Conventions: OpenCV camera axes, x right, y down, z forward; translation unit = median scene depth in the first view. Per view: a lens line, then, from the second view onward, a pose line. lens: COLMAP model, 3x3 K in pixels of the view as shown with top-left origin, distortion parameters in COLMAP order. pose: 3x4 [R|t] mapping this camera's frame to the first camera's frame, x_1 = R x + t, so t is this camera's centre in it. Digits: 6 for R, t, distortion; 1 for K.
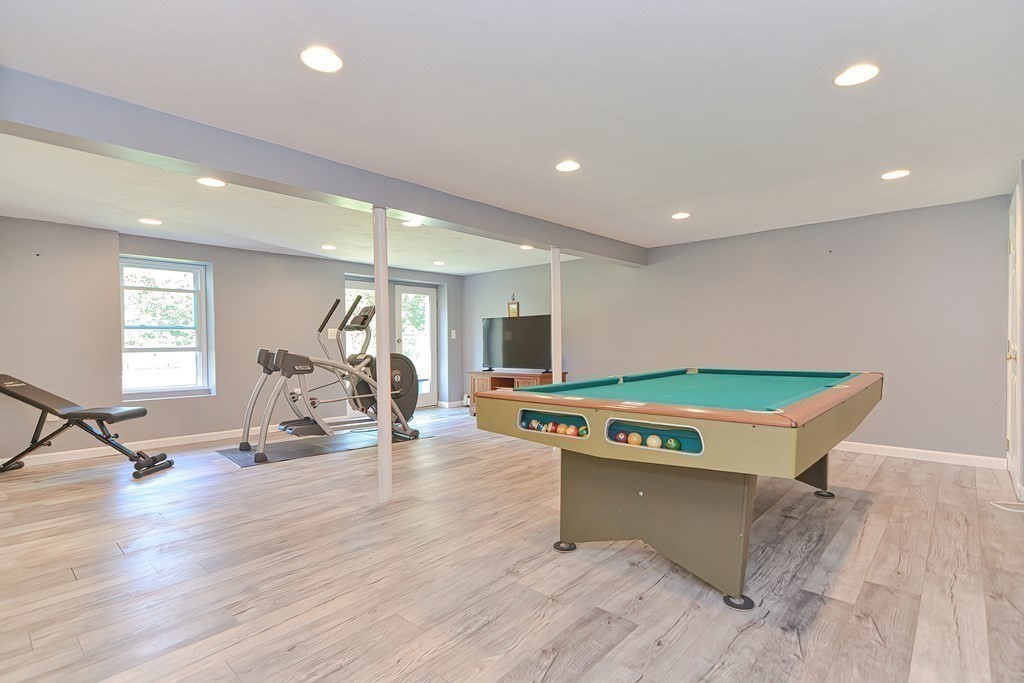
lens RADIAL K [[496.9, 0, 515.4], [0, 496.9, 345.9], [0, 0, 1]] dist [0.002573, -0.000113]
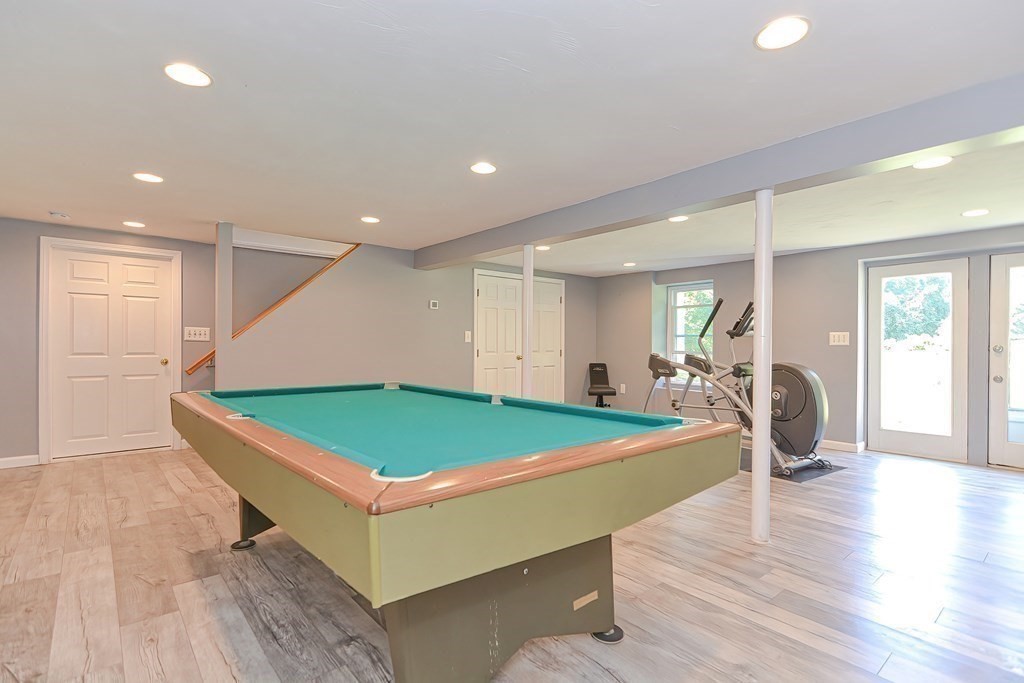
lens RADIAL K [[496.9, 0, 515.4], [0, 496.9, 345.9], [0, 0, 1]] dist [0.002573, -0.000113]
pose [[-0.136005, 0.003788, -0.990701, 1.388845], [-0.007295, 0.999962, 0.004825, -0.032055], [0.990681, 0.007884, -0.135973, 1.576429]]
